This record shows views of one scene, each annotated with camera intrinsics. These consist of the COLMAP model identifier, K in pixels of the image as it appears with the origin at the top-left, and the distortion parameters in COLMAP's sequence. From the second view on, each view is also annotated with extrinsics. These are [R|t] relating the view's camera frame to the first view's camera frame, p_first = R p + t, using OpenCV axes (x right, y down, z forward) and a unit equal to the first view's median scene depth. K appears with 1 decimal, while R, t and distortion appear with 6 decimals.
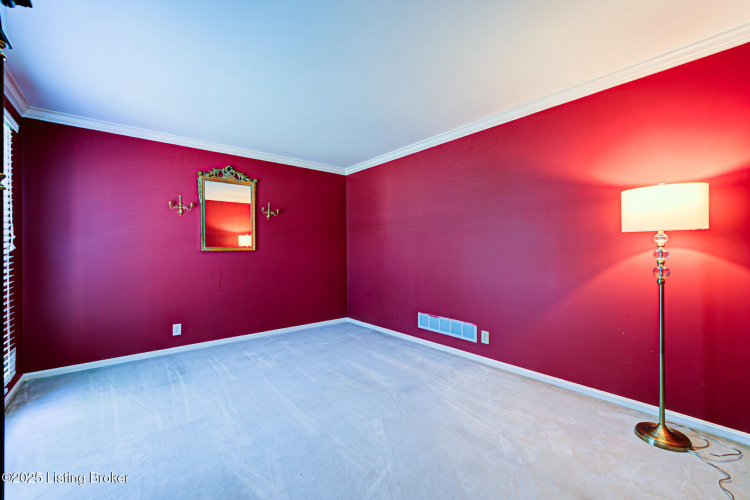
lens RADIAL K [[307.9, 0, 373.1], [0, 307.9, 249.5], [0, 0, 1]] dist [-0.002885, -0.000117]
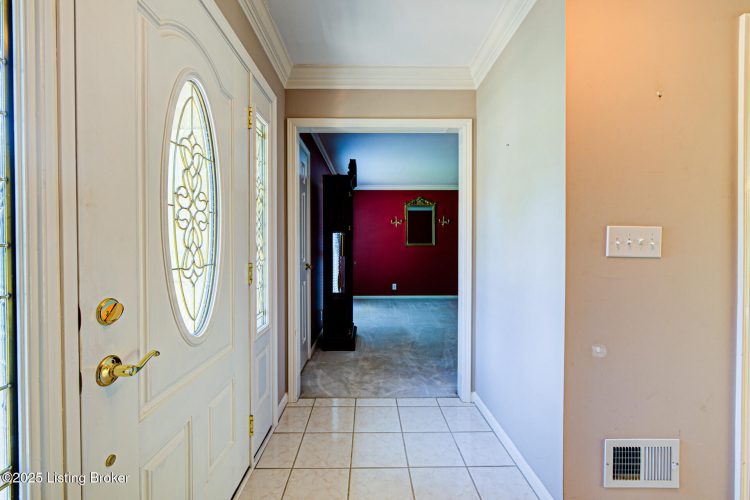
lens RADIAL K [[307.9, 0, 373.6], [0, 307.9, 248.5], [0, 0, 1]] dist [-0.002885, -0.000117]
pose [[0.784126, 0.015699, -0.620403, 0.437730], [-0.004210, 0.999792, 0.019978, -0.015234], [0.620588, -0.013054, 0.784028, -0.569327]]
